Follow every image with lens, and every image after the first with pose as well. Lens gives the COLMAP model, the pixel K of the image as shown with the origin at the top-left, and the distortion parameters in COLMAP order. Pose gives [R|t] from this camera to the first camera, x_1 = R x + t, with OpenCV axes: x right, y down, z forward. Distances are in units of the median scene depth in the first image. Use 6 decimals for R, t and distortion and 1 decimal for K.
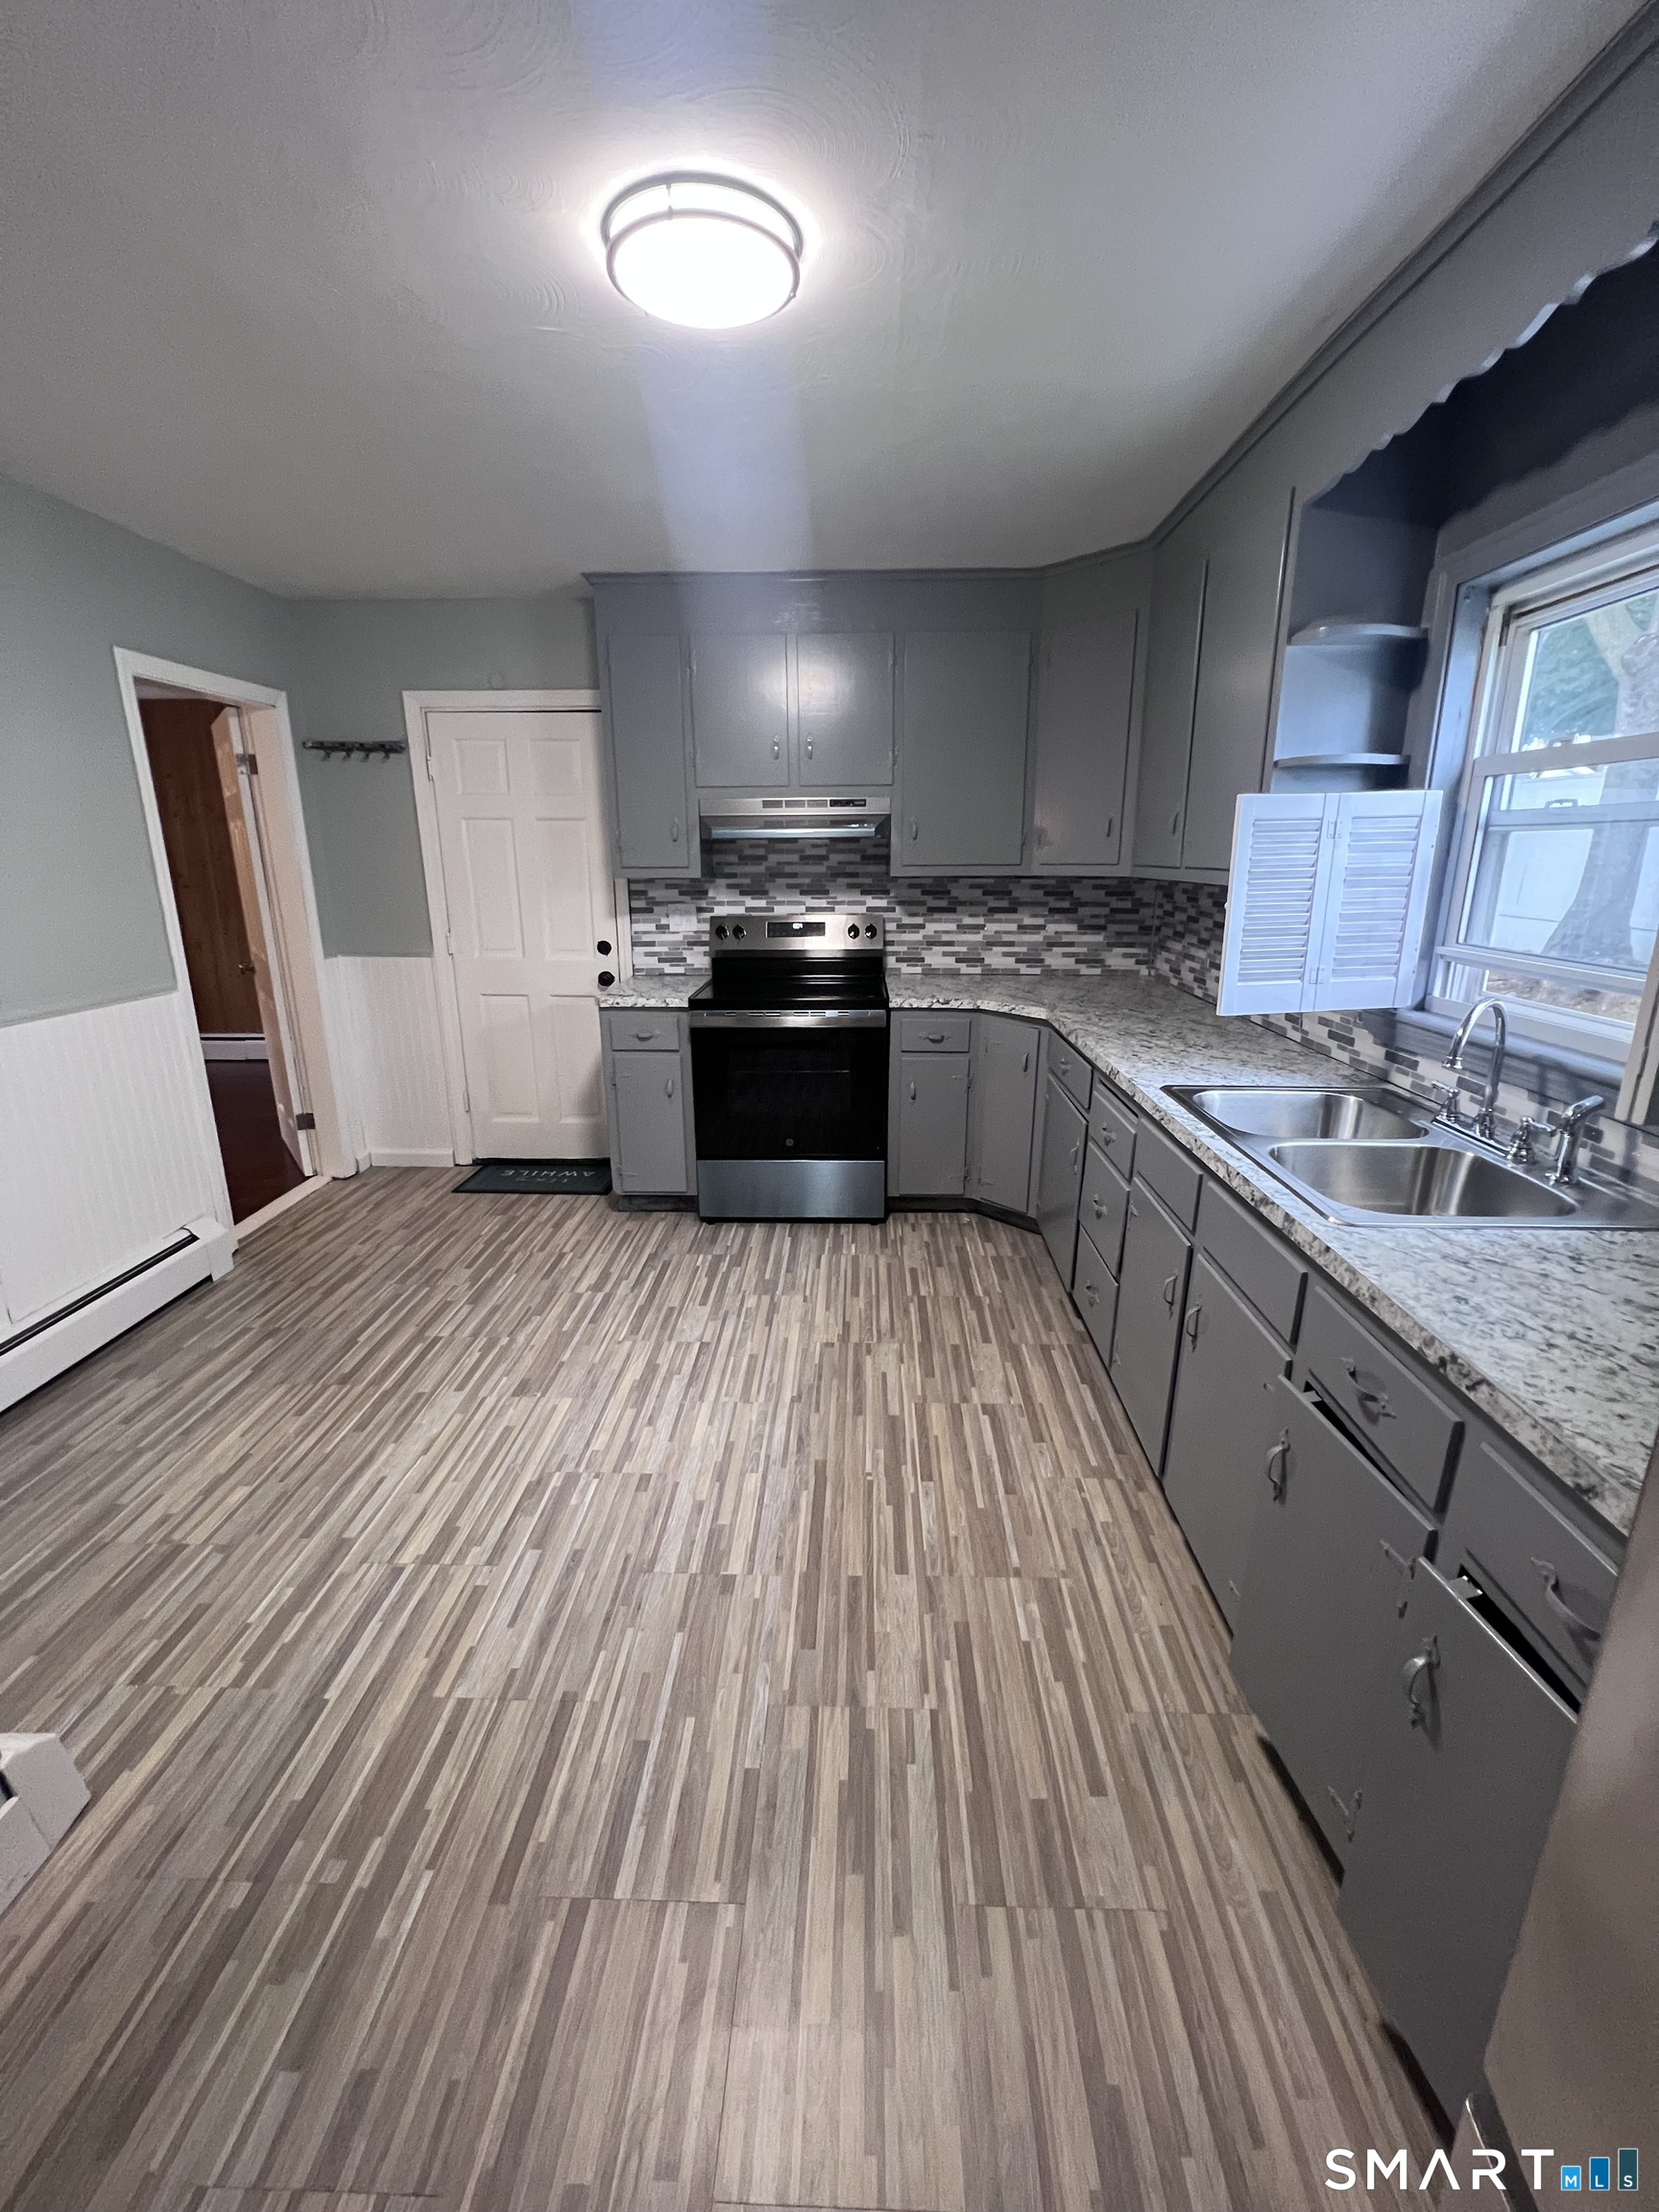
lens RADIAL K [[887.0, 0, 833.5], [0, 887.0, 1098.2], [0, 0, 1]] dist [-0.003560, 0.001270]
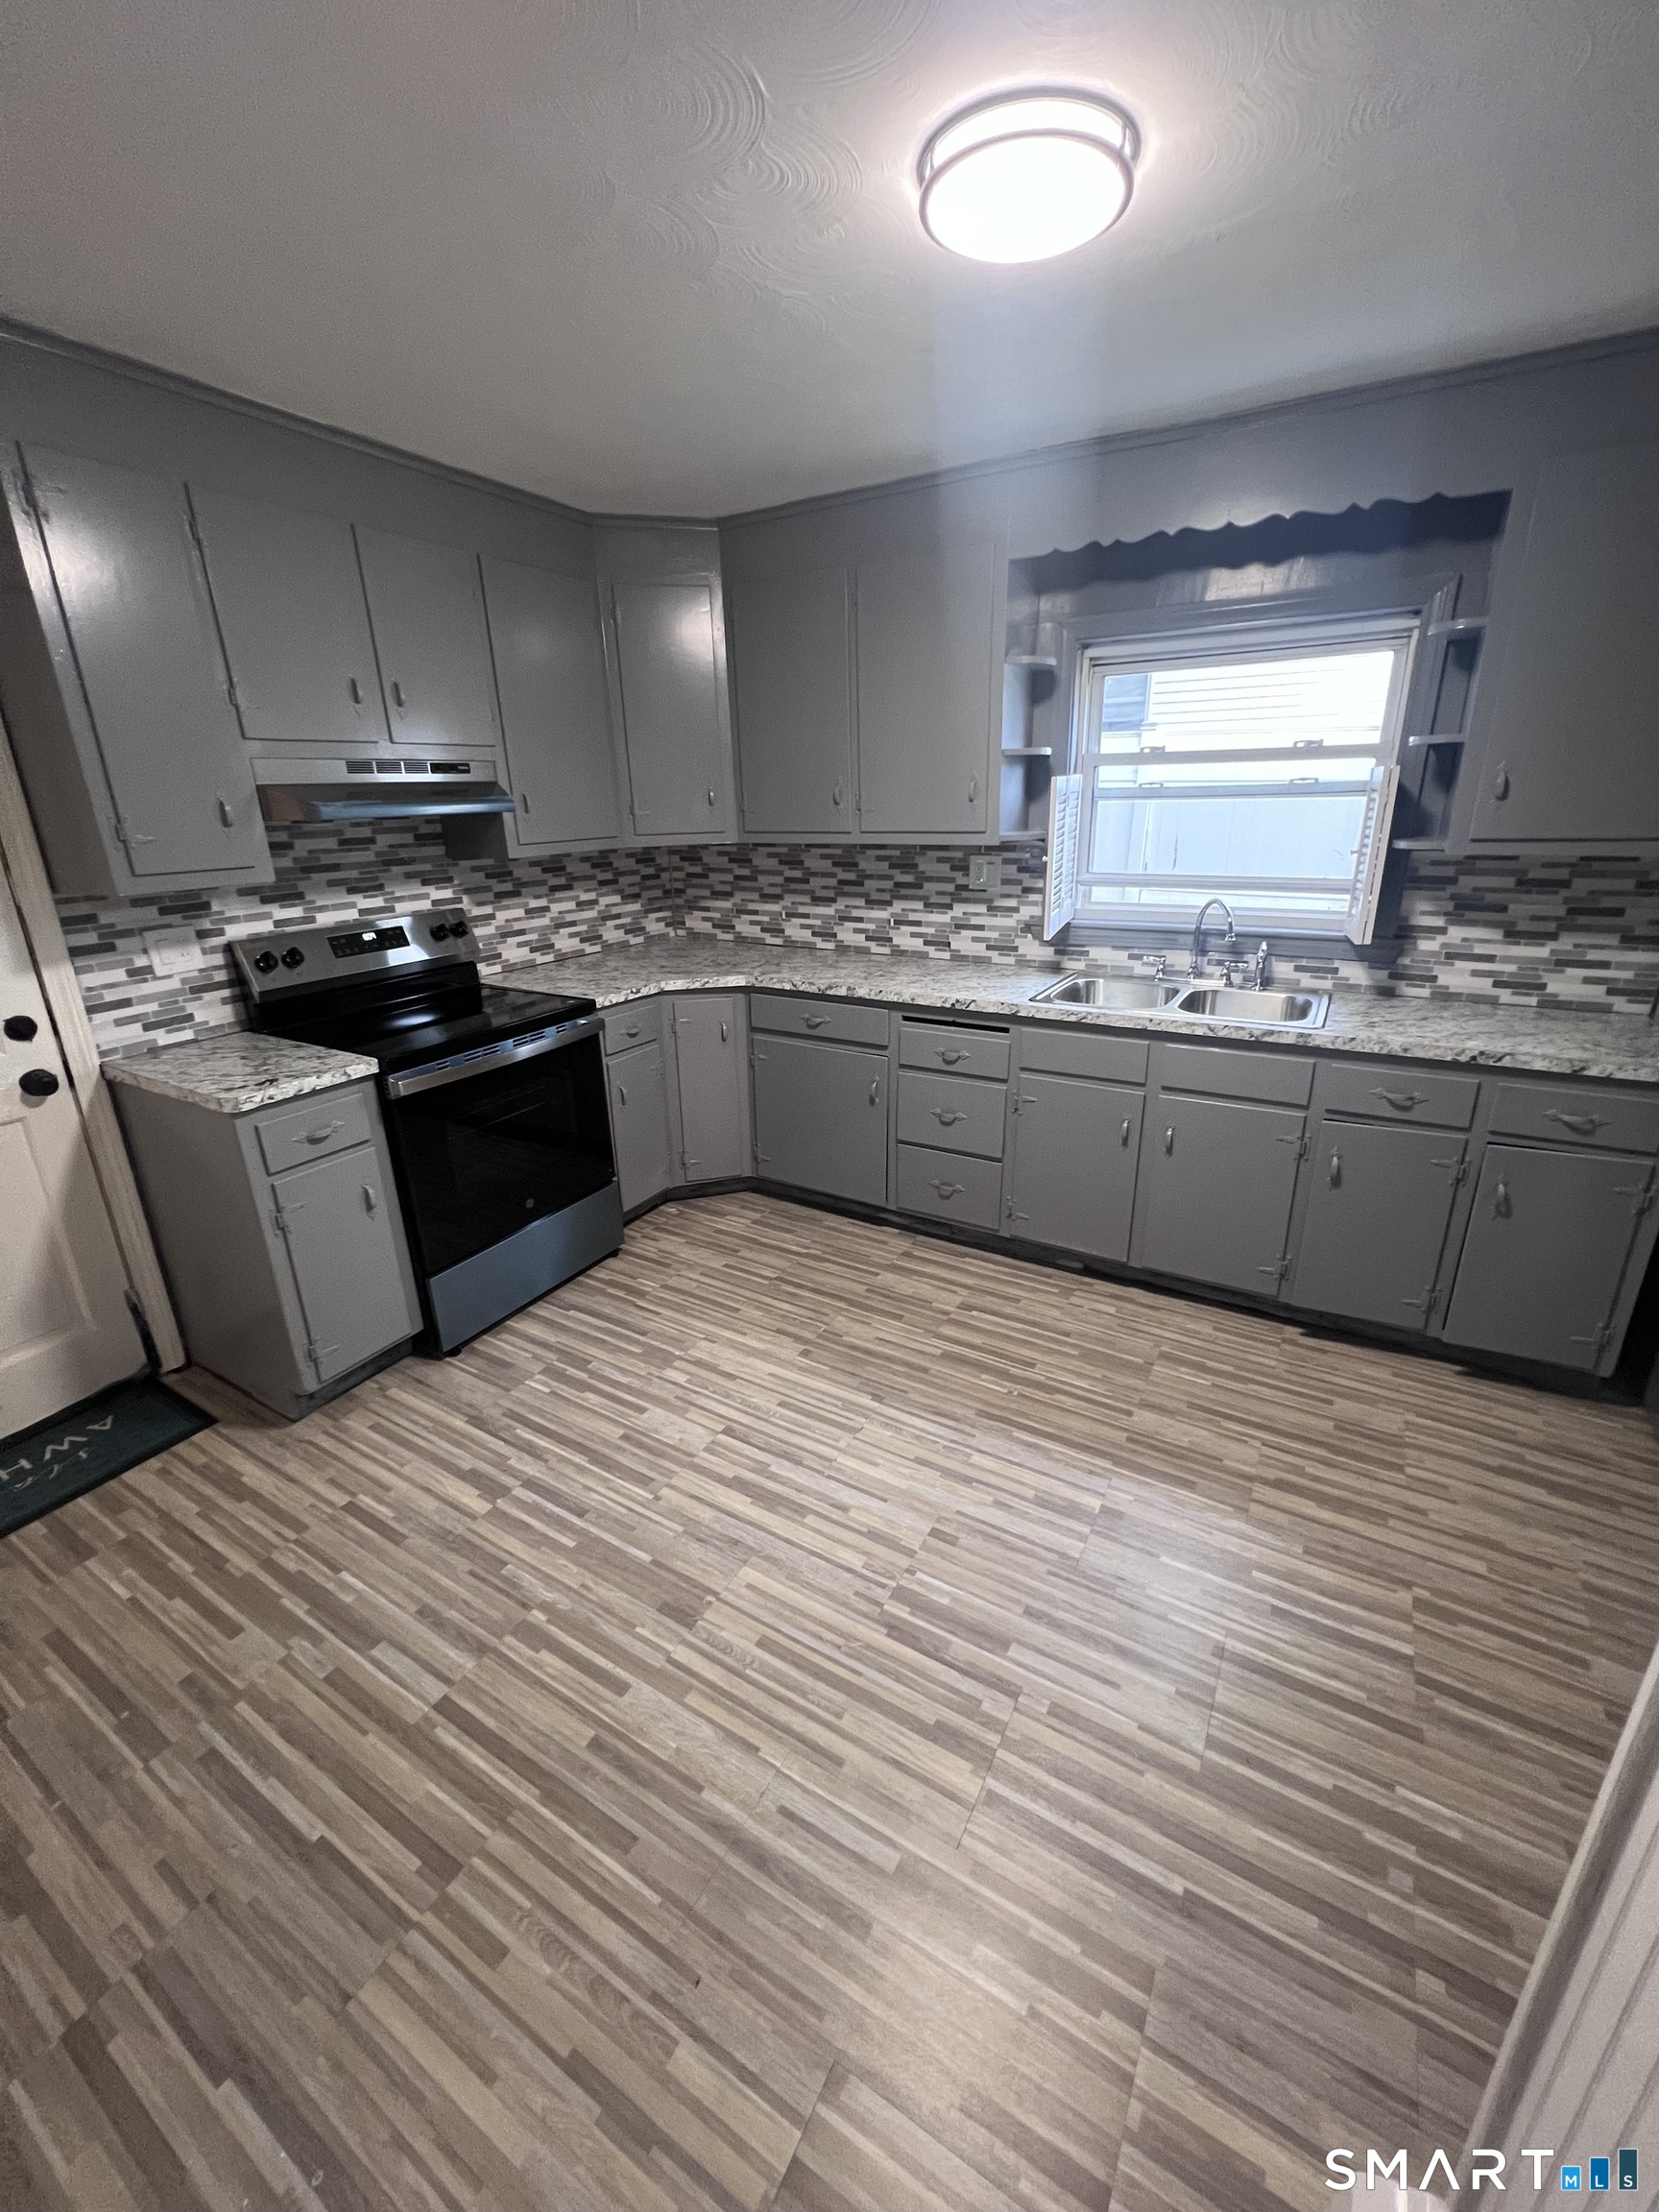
lens RADIAL K [[887.0, 0, 829.6], [0, 887.0, 1101.3], [0, 0, 1]] dist [-0.003560, 0.001270]
pose [[0.482163, -0.294860, 0.824970, -0.569729], [0.253858, 0.948283, 0.190565, -0.124569], [-0.838496, 0.117542, 0.532080, 0.357972]]
